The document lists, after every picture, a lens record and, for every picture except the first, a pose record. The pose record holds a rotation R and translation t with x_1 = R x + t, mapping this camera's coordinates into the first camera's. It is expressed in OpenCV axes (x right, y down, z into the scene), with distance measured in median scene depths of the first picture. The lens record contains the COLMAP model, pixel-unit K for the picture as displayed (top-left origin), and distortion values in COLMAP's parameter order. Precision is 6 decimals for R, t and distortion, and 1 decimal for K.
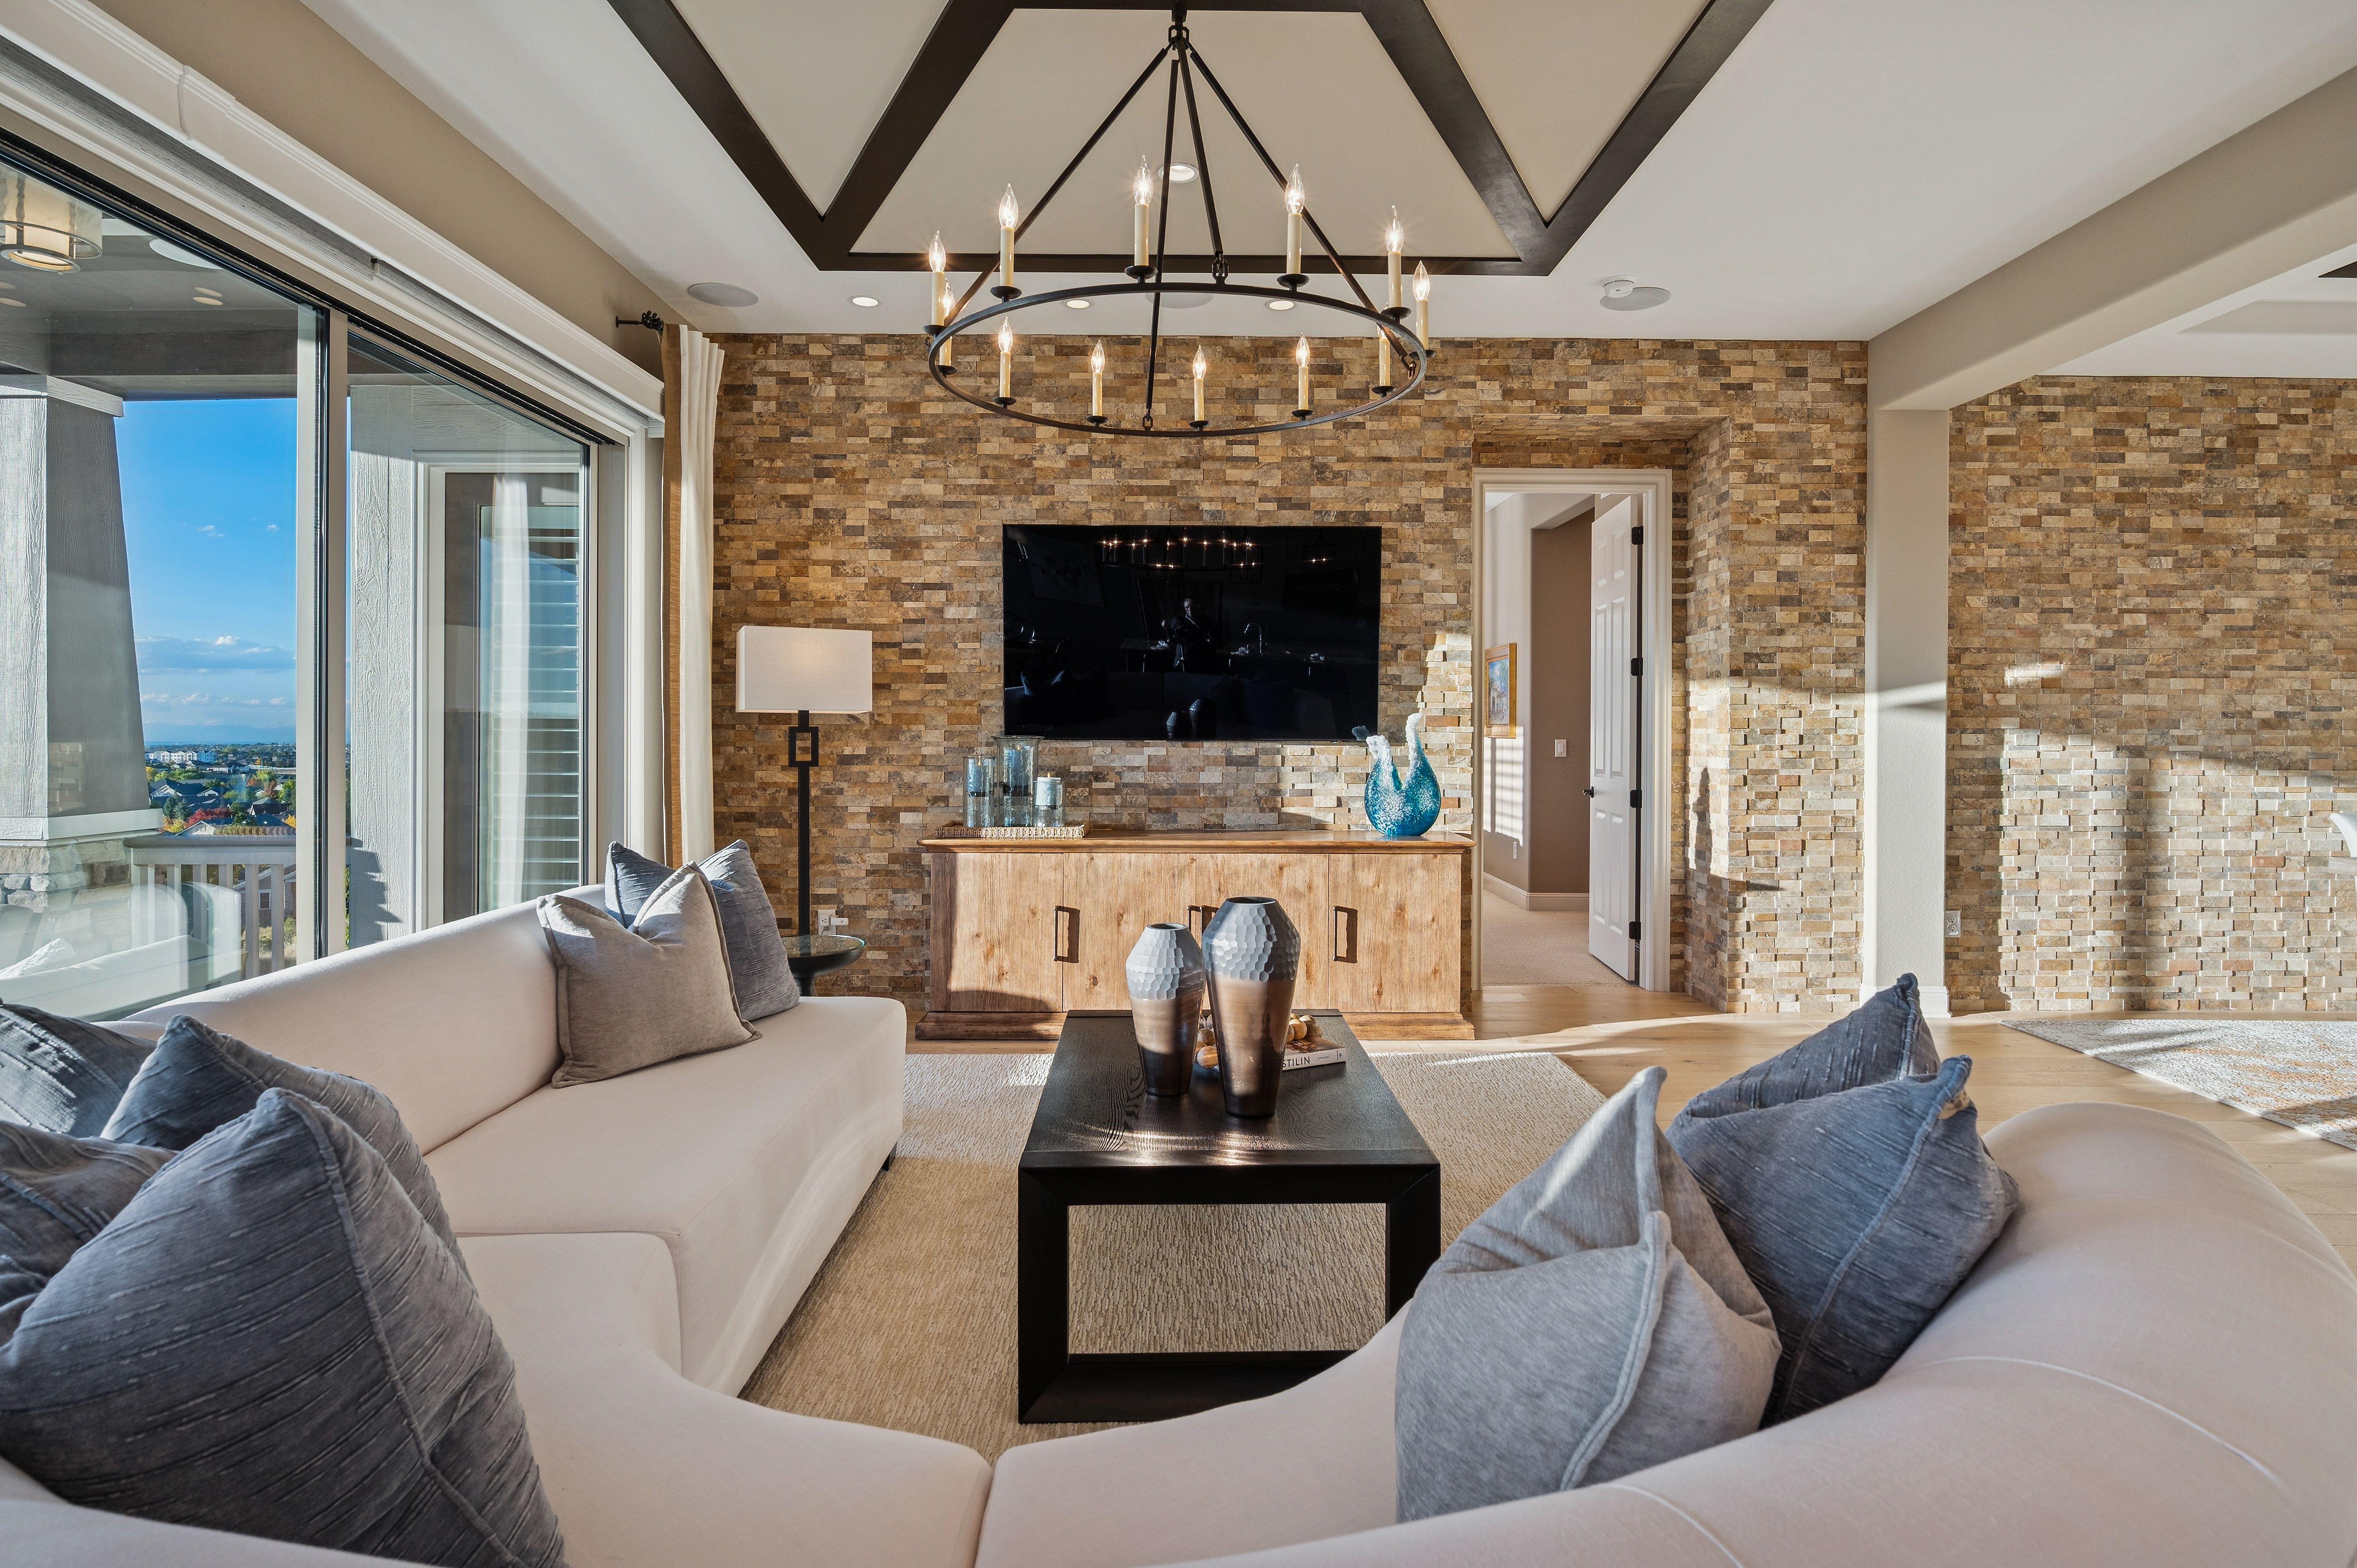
lens RADIAL K [[1197.5, 0, 1183.4], [0, 1197.5, 734.9], [0, 0, 1]] dist [-0.000998, -0.000643]
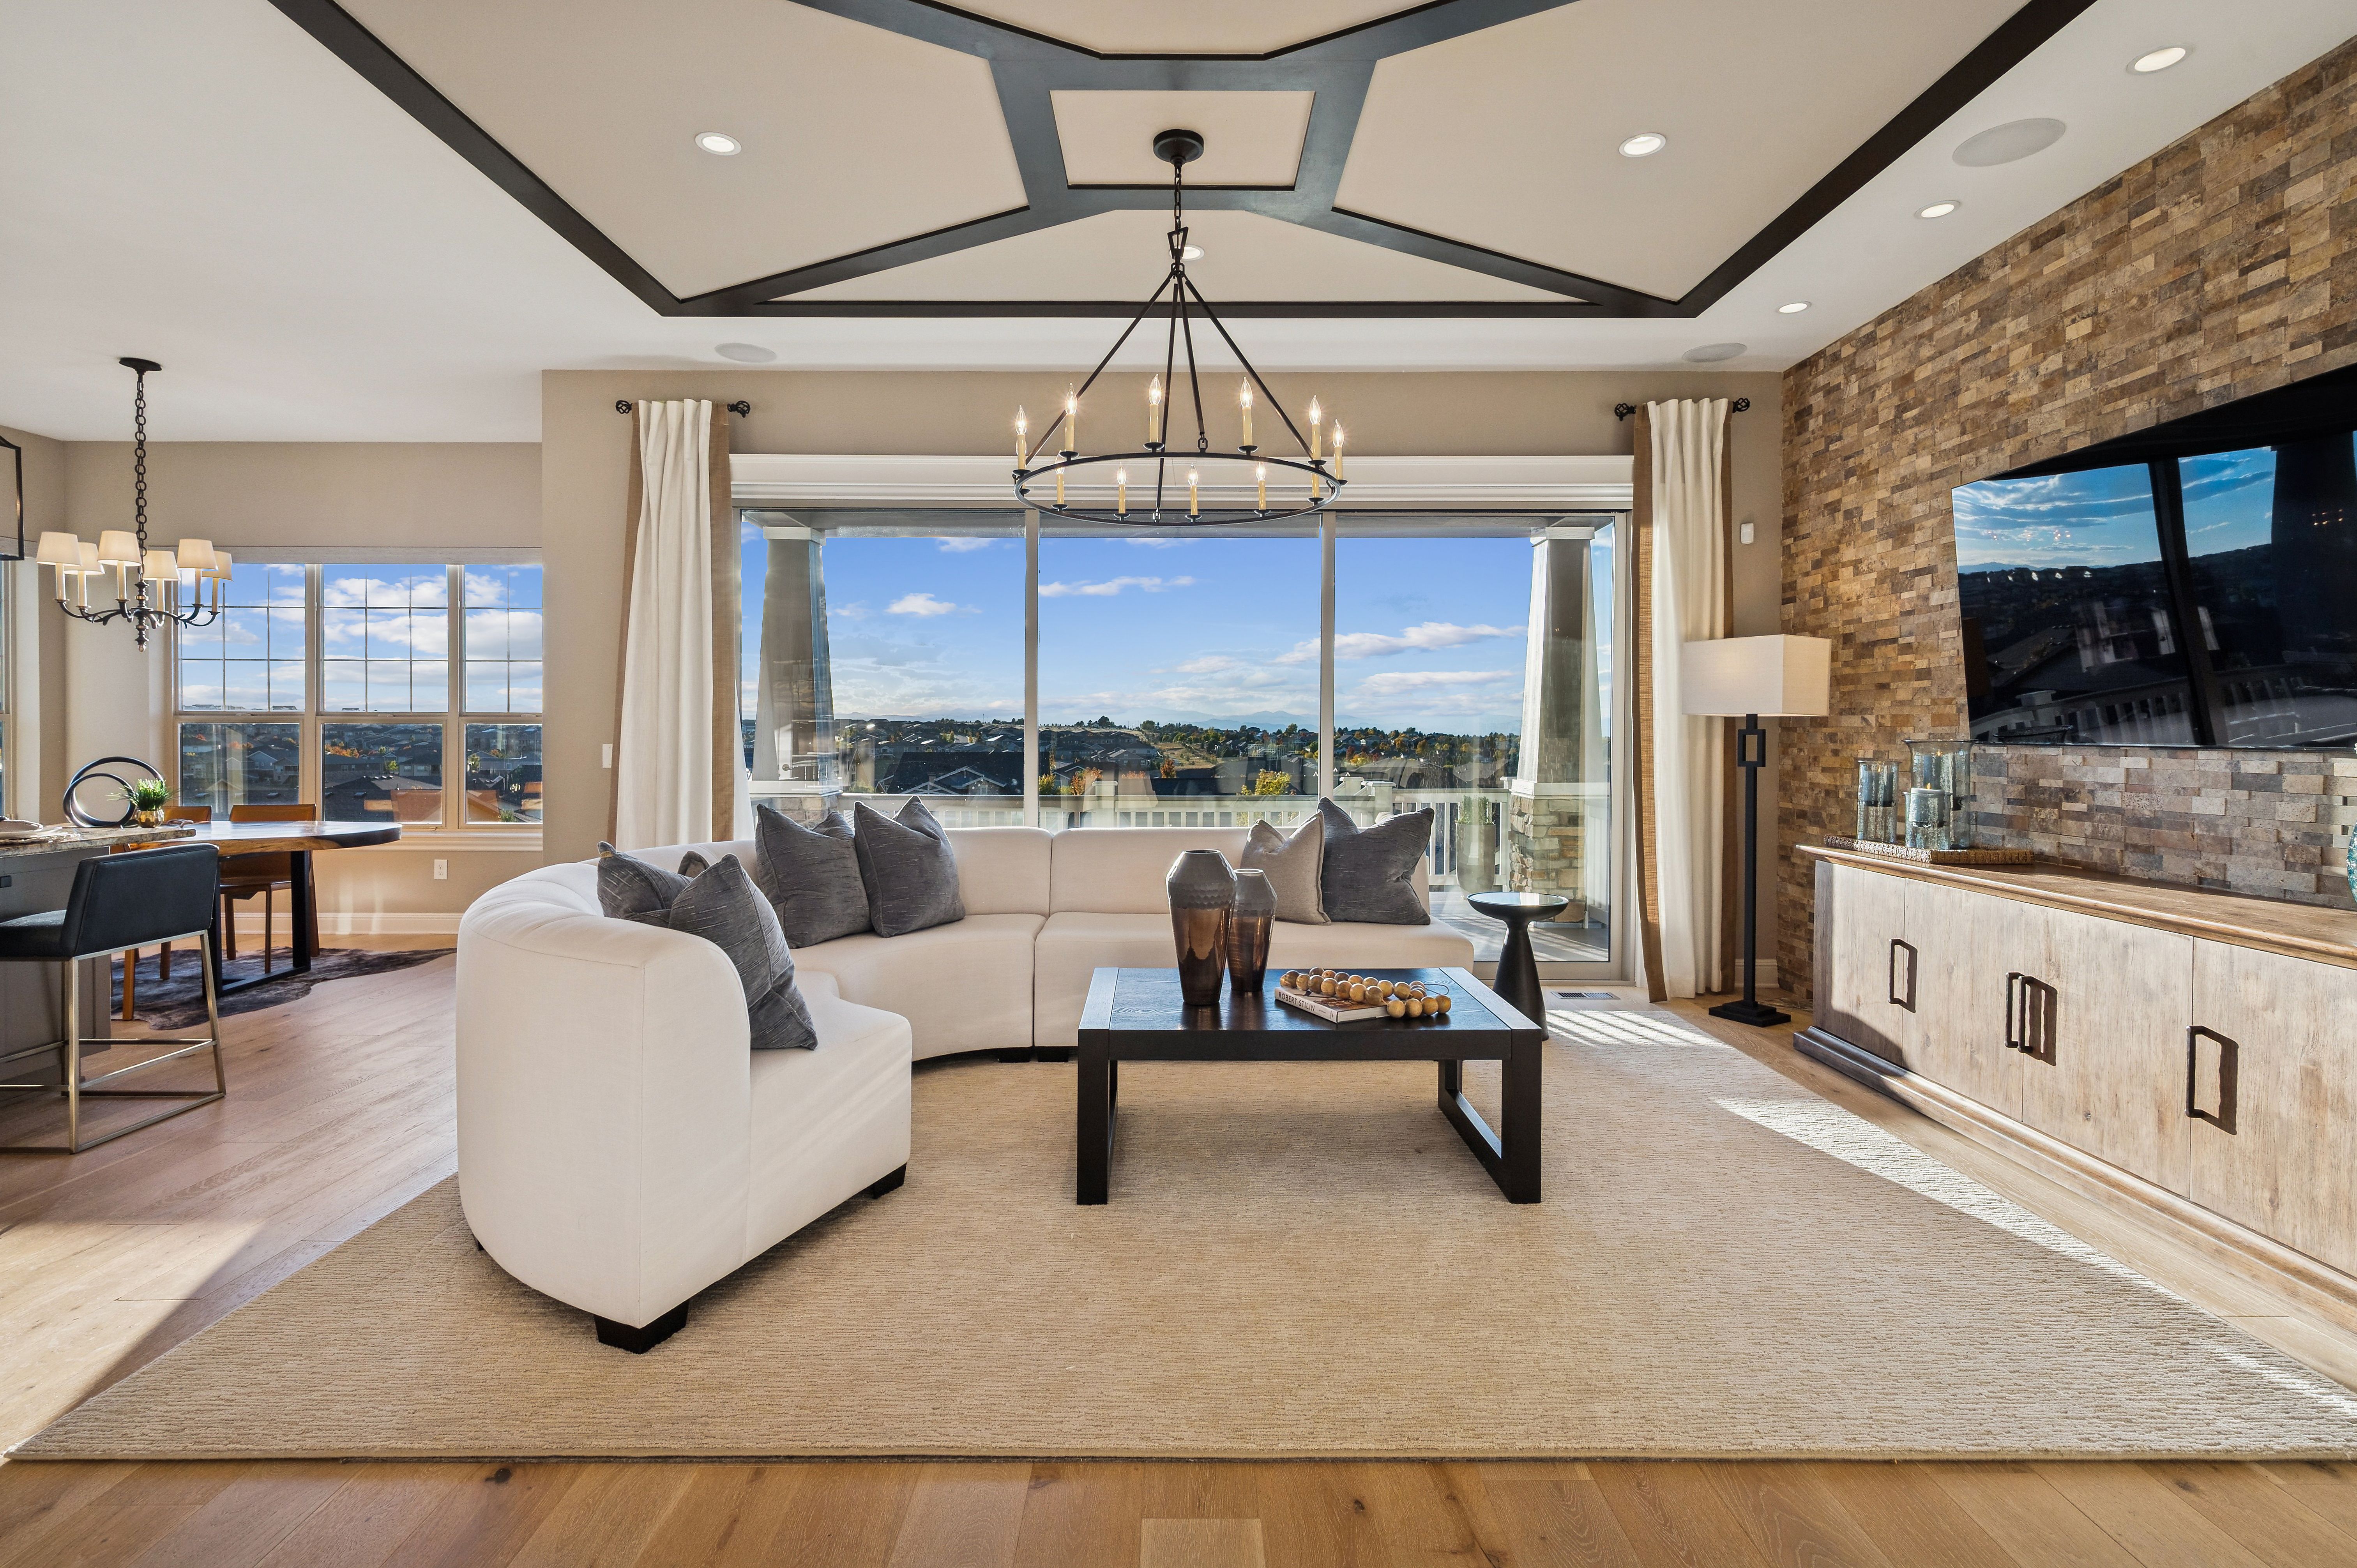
lens RADIAL K [[1115.1, 0, 1176.0], [0, 1115.1, 739.4], [0, 0, 1]] dist [0.000151, 0.000086]
pose [[-0.008144, 0.005351, -0.999953, 0.627477], [-0.006057, 0.999967, 0.005400, -0.000029], [0.999948, 0.006101, -0.008111, 0.450937]]
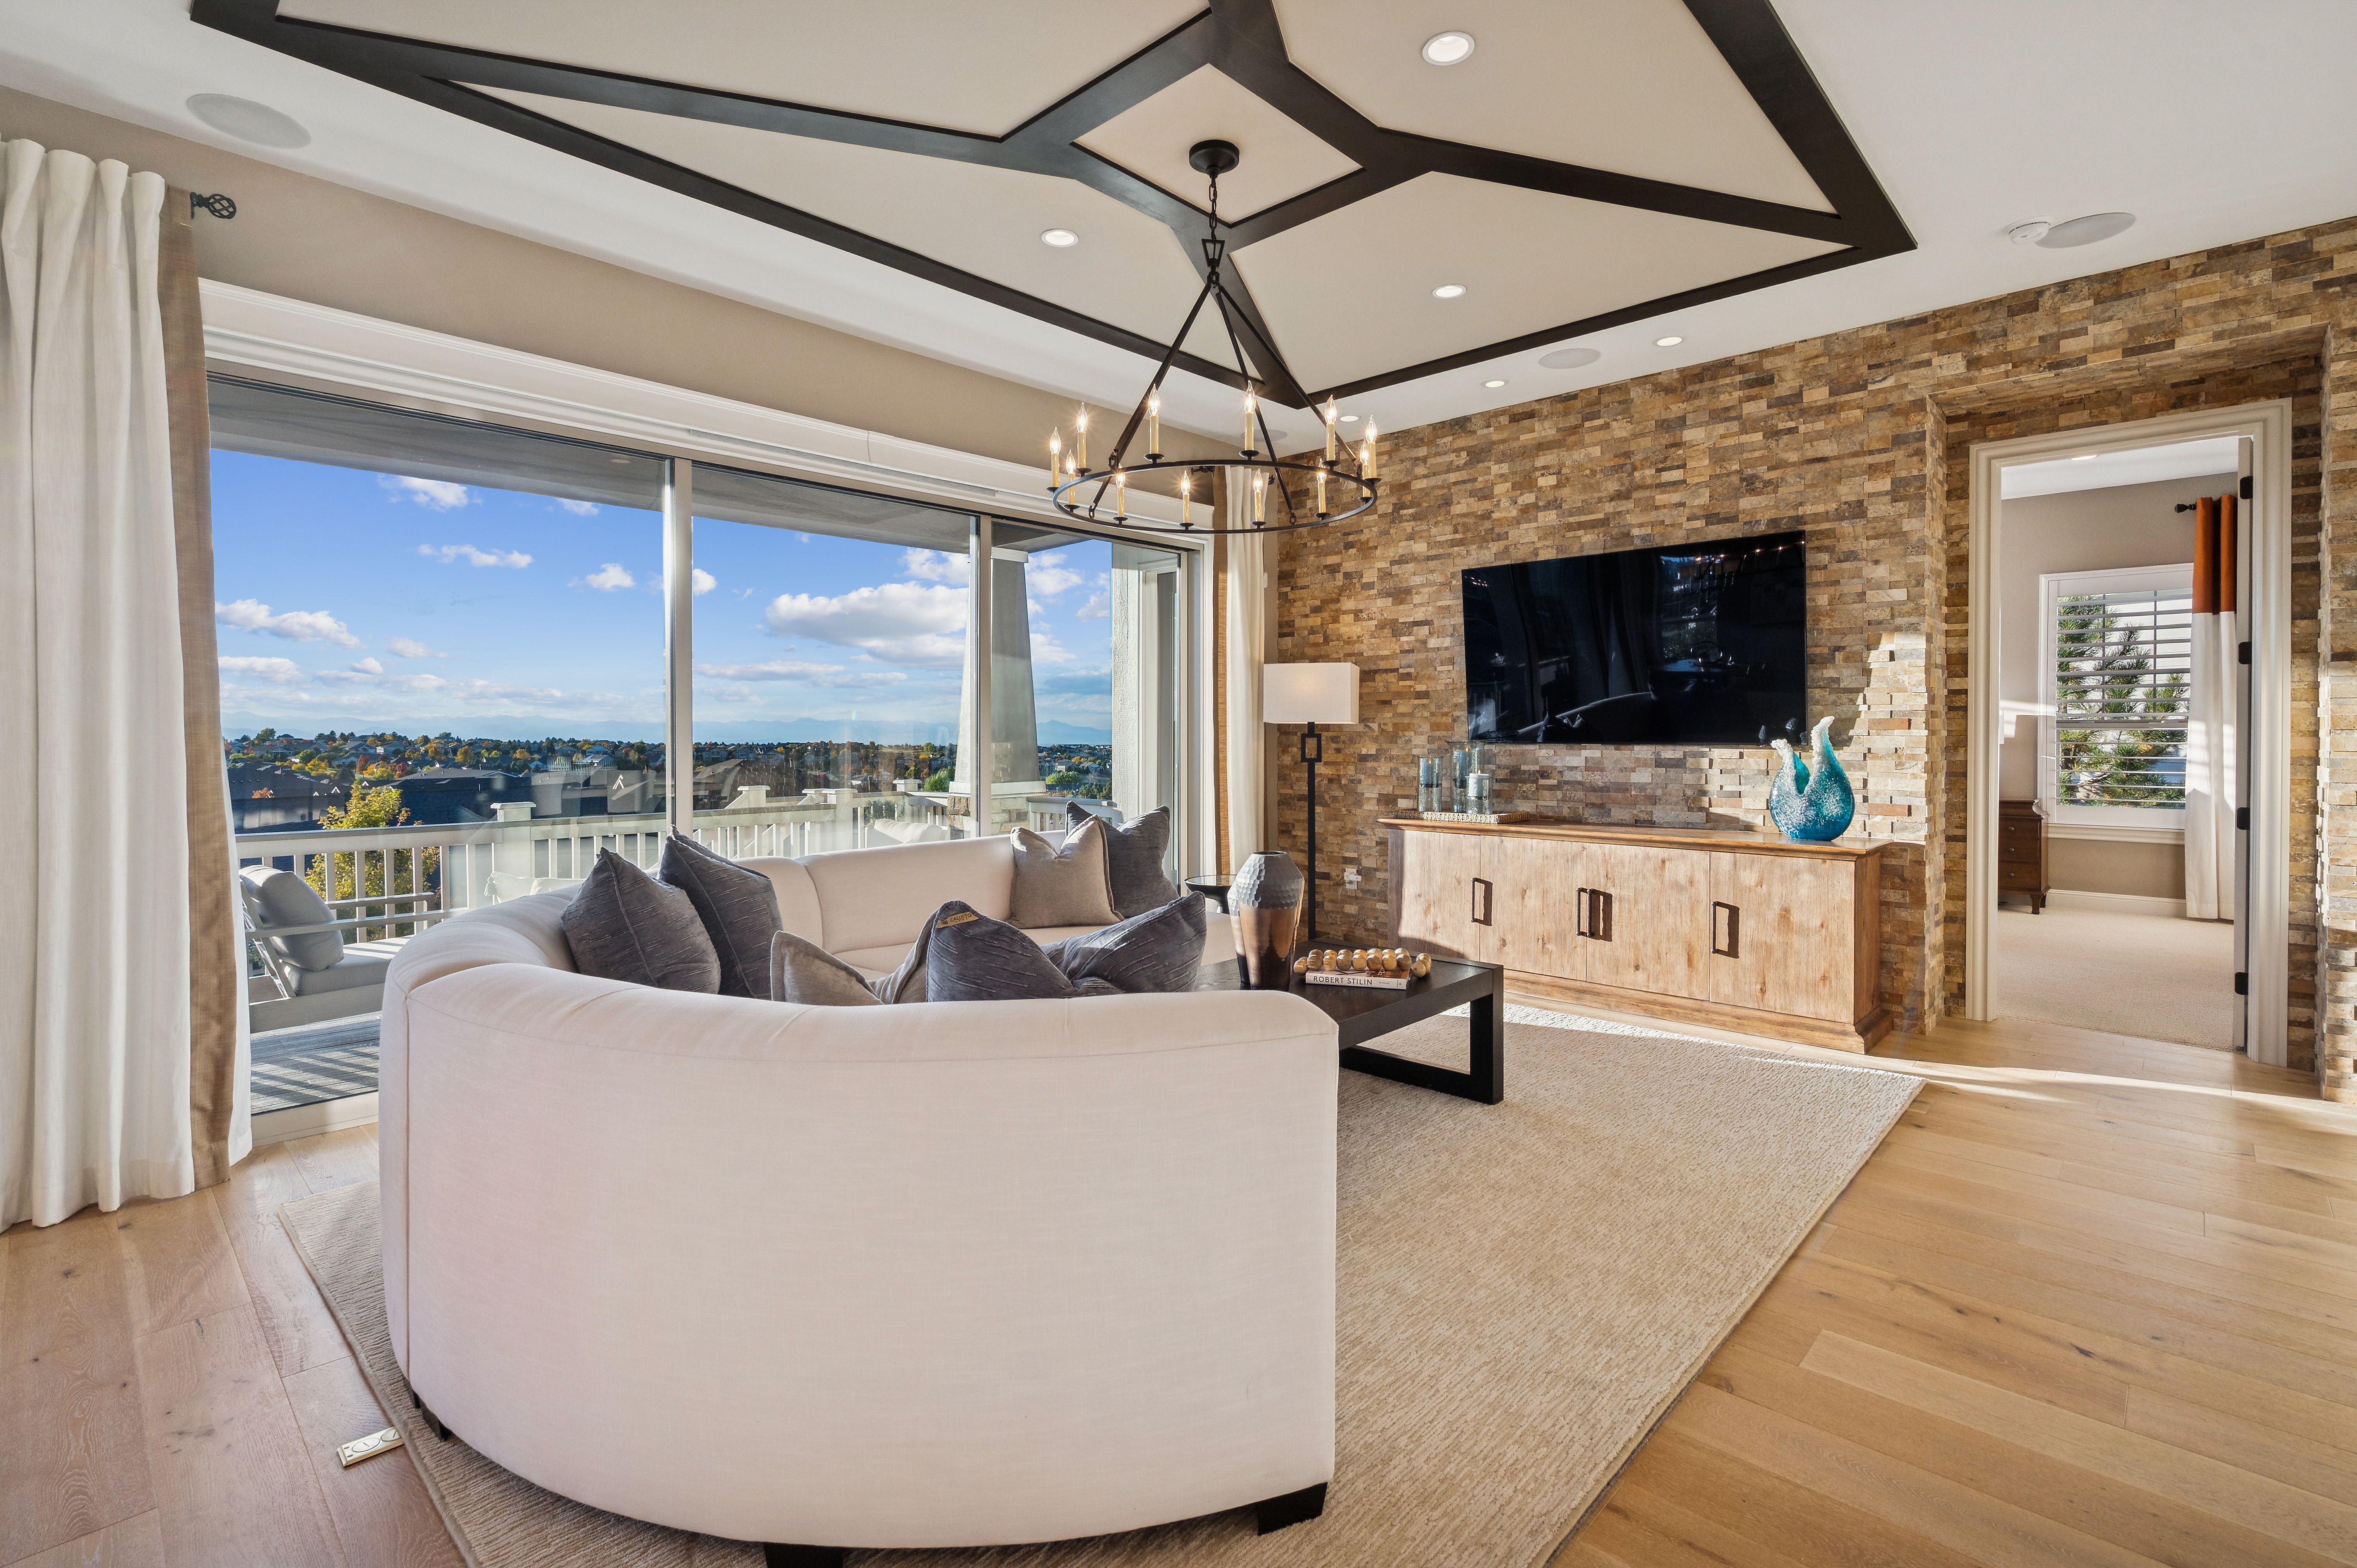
lens RADIAL K [[1081.4, 0, 1181.3], [0, 1081.4, 740.8], [0, 0, 1]] dist [0.000600, -0.000342]
pose [[0.718408, -0.000104, -0.695622, 0.411882], [0.001145, 0.999999, 0.001033, 0.000123], [0.695621, -0.001538, 0.718408, -0.008738]]
